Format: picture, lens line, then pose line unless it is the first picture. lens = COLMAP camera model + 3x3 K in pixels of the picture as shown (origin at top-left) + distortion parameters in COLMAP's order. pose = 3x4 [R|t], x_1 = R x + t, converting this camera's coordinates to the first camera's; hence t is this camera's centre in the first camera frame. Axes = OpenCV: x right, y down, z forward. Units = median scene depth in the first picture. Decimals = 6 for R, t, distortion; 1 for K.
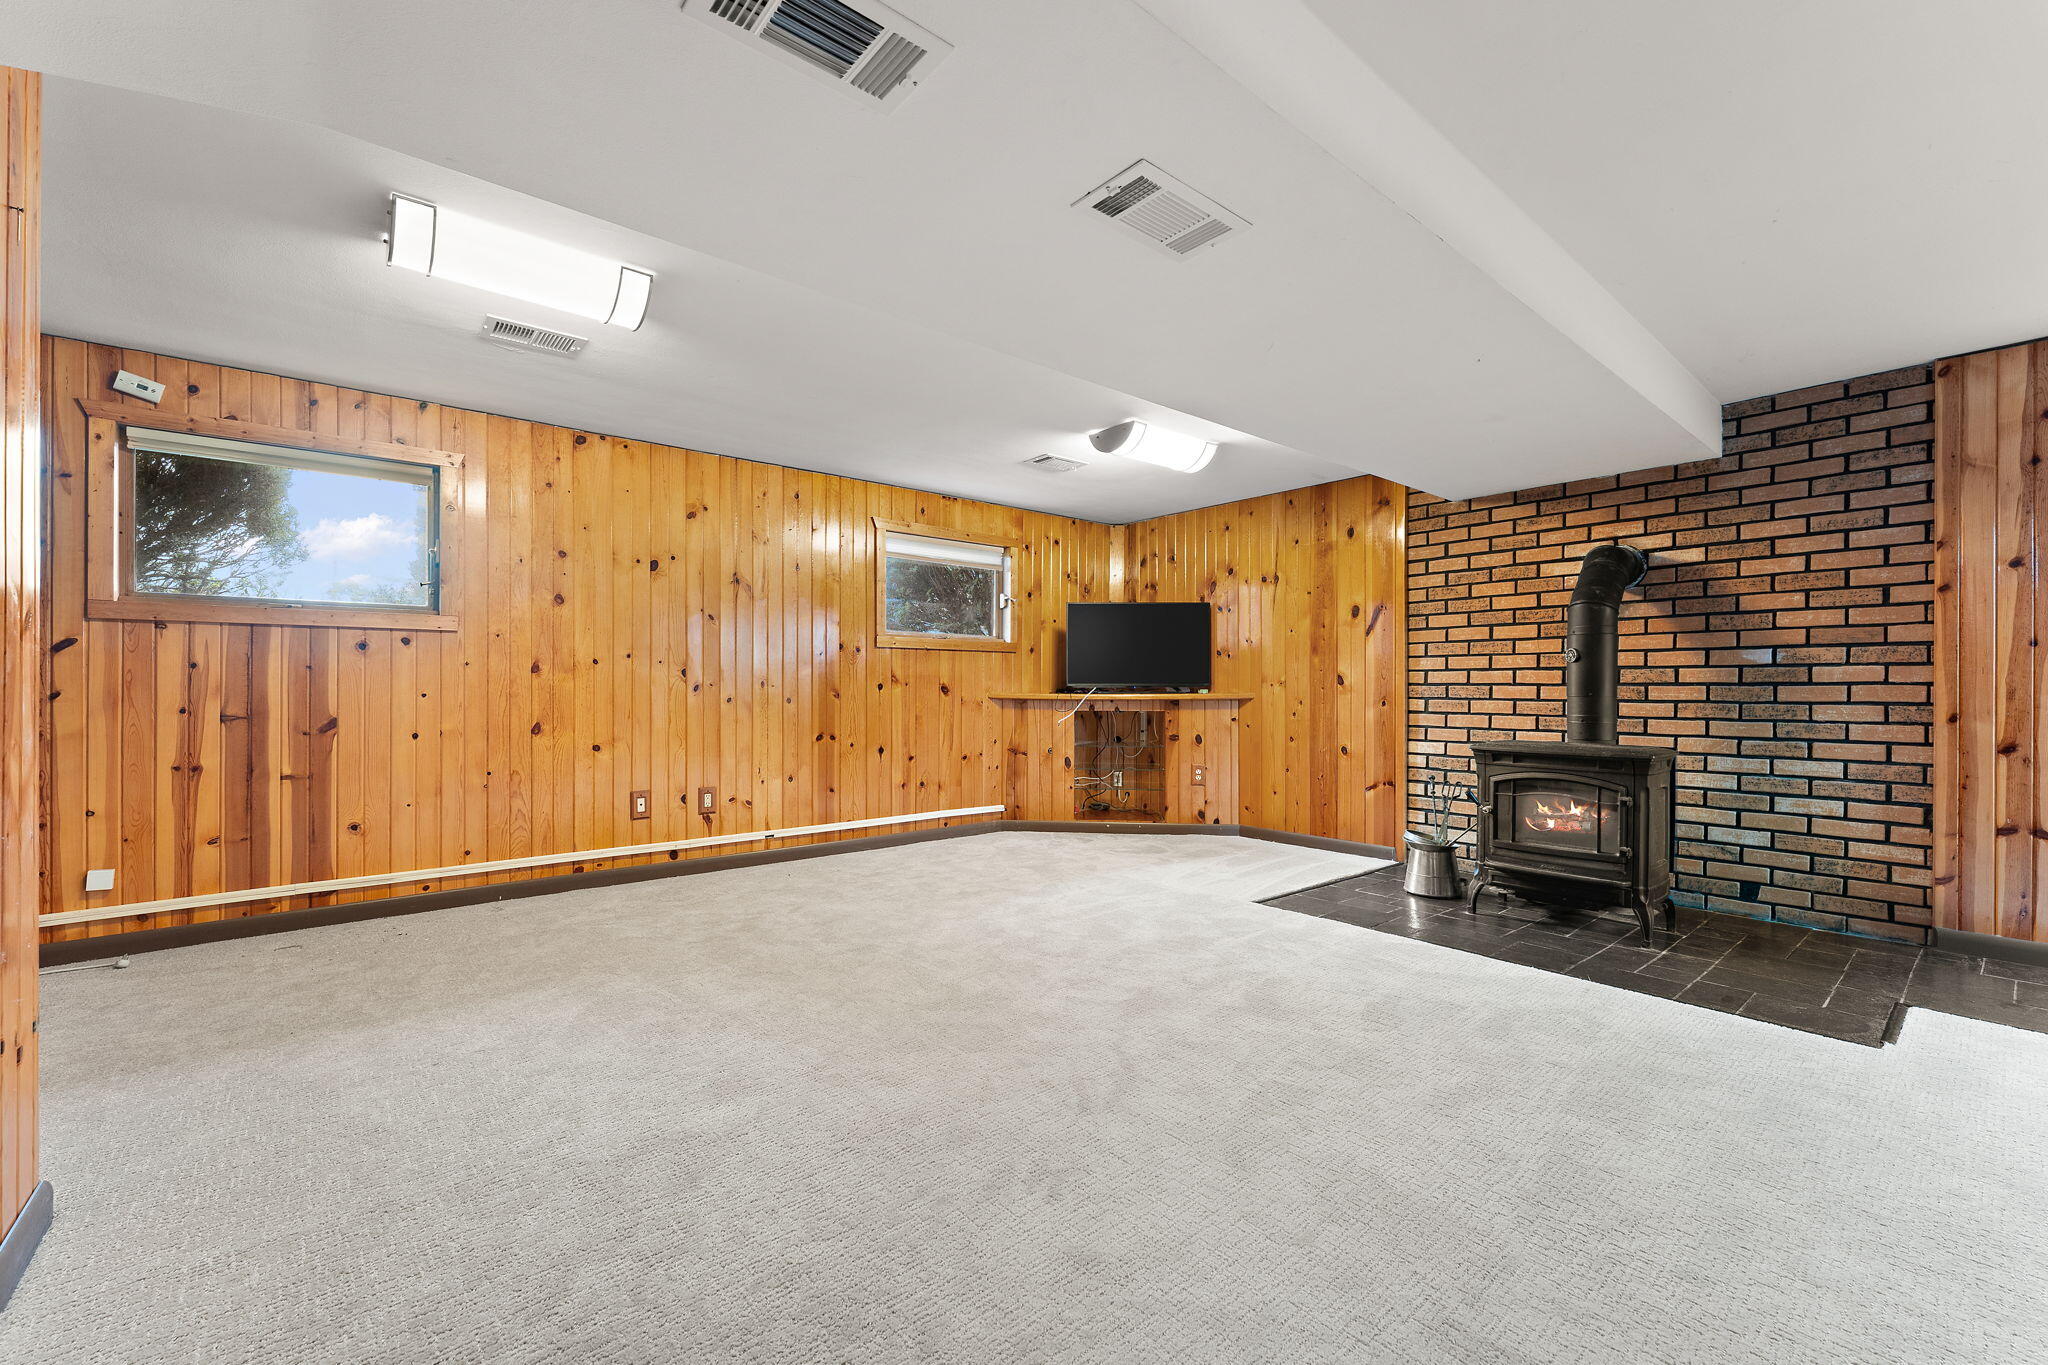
lens RADIAL K [[829.0, 0, 1015.6], [0, 829.0, 687.8], [0, 0, 1]] dist [-0.000446, 0.000090]
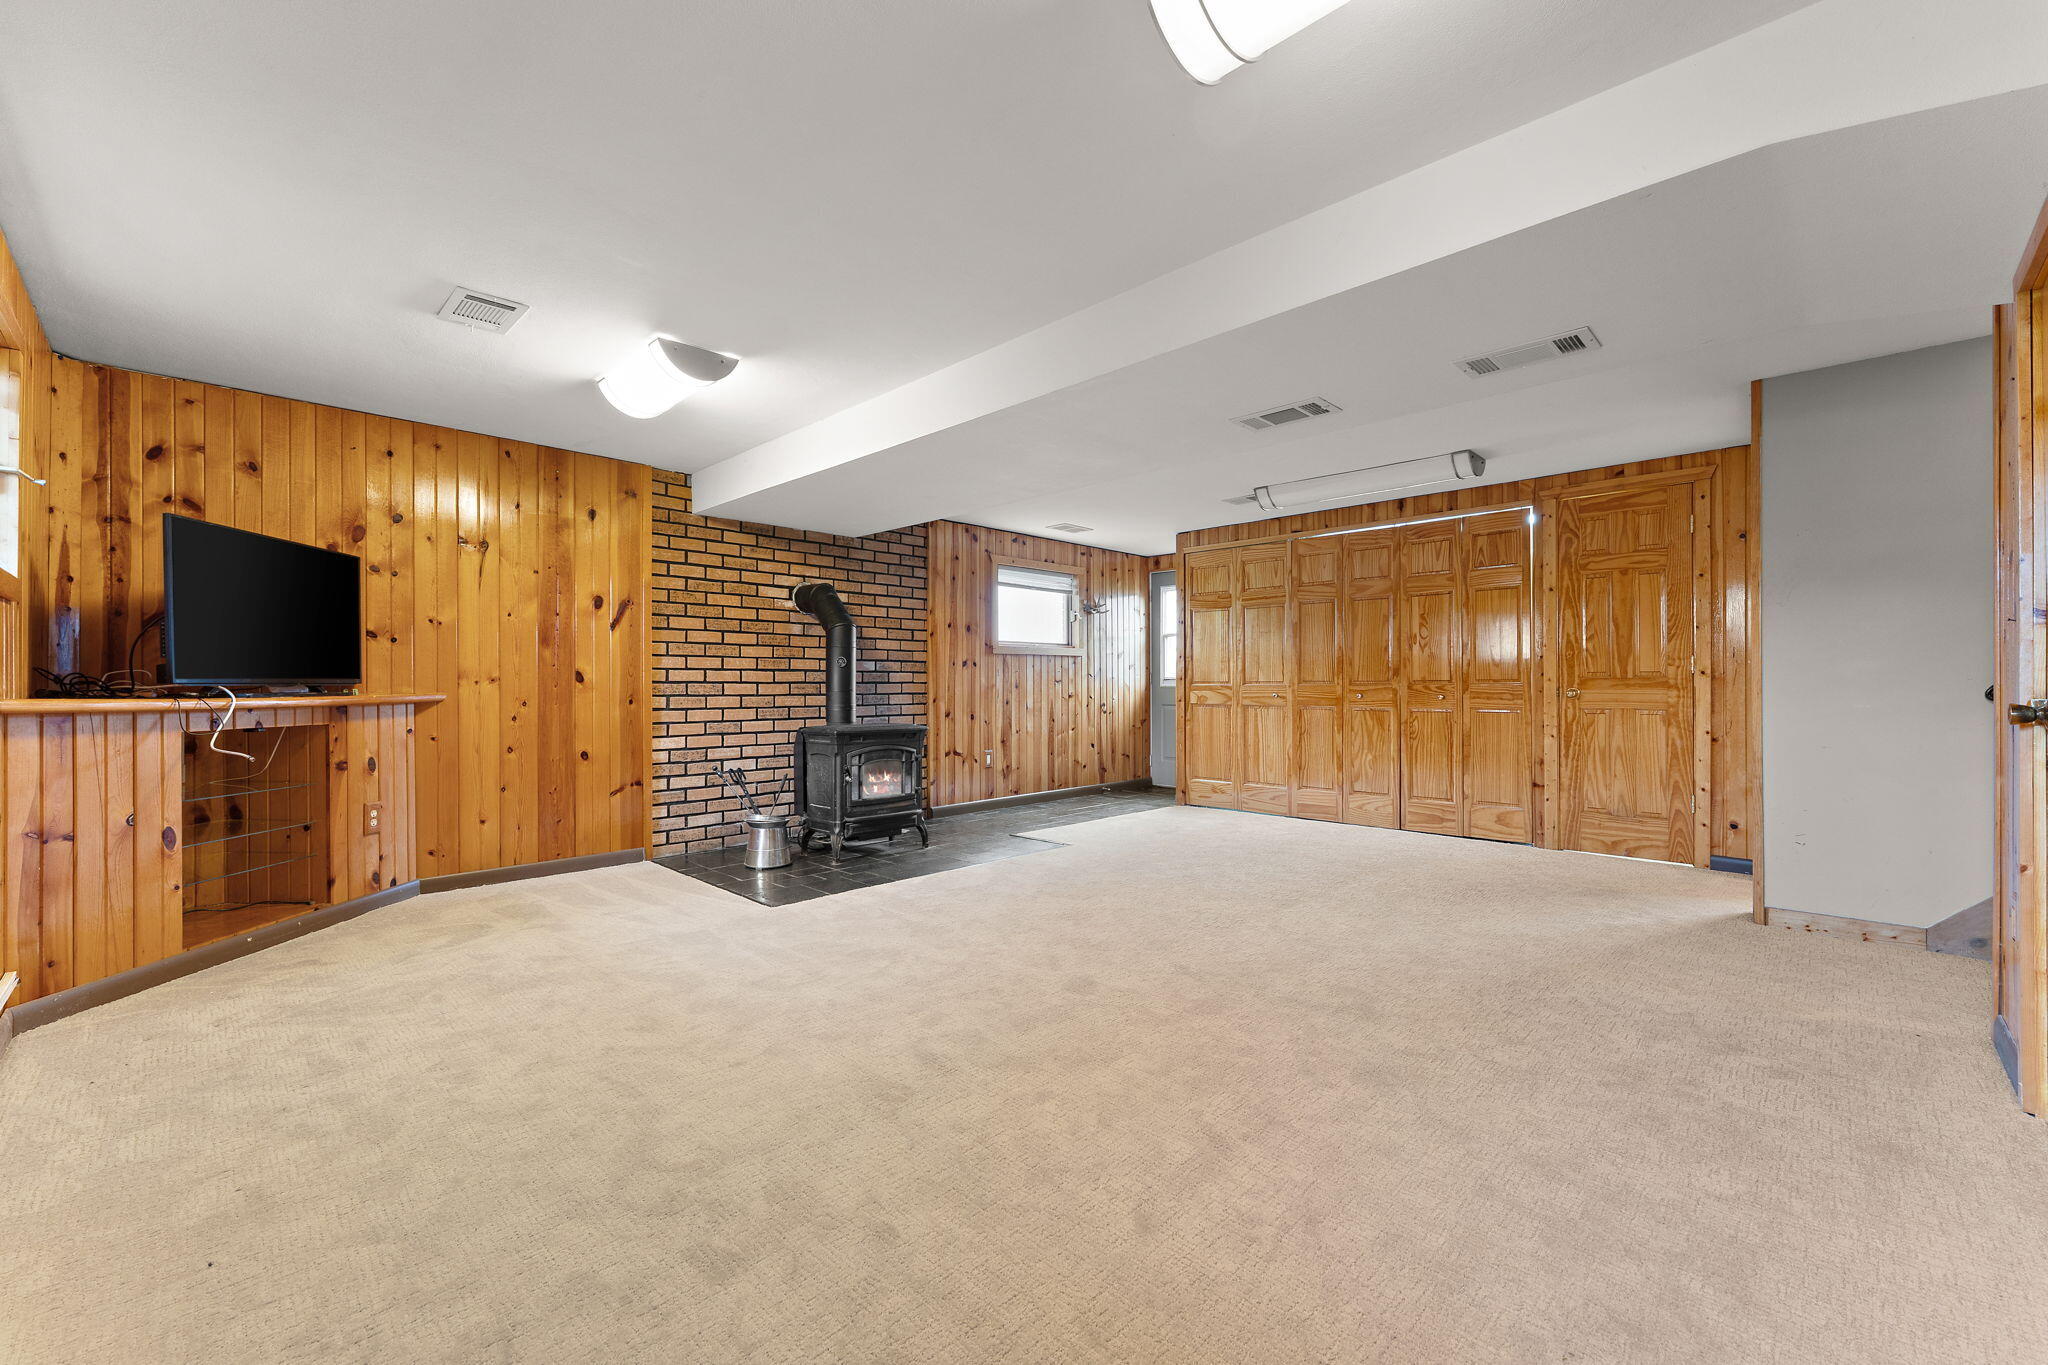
lens RADIAL K [[829.0, 0, 1018.6], [0, 829.0, 682.8], [0, 0, 1]] dist [-0.000446, 0.000090]
pose [[-0.095550, 0.002349, 0.995422, -0.588127], [0.001317, 0.999997, -0.002233, -0.000522], [-0.995424, 0.001097, -0.095553, 0.674710]]
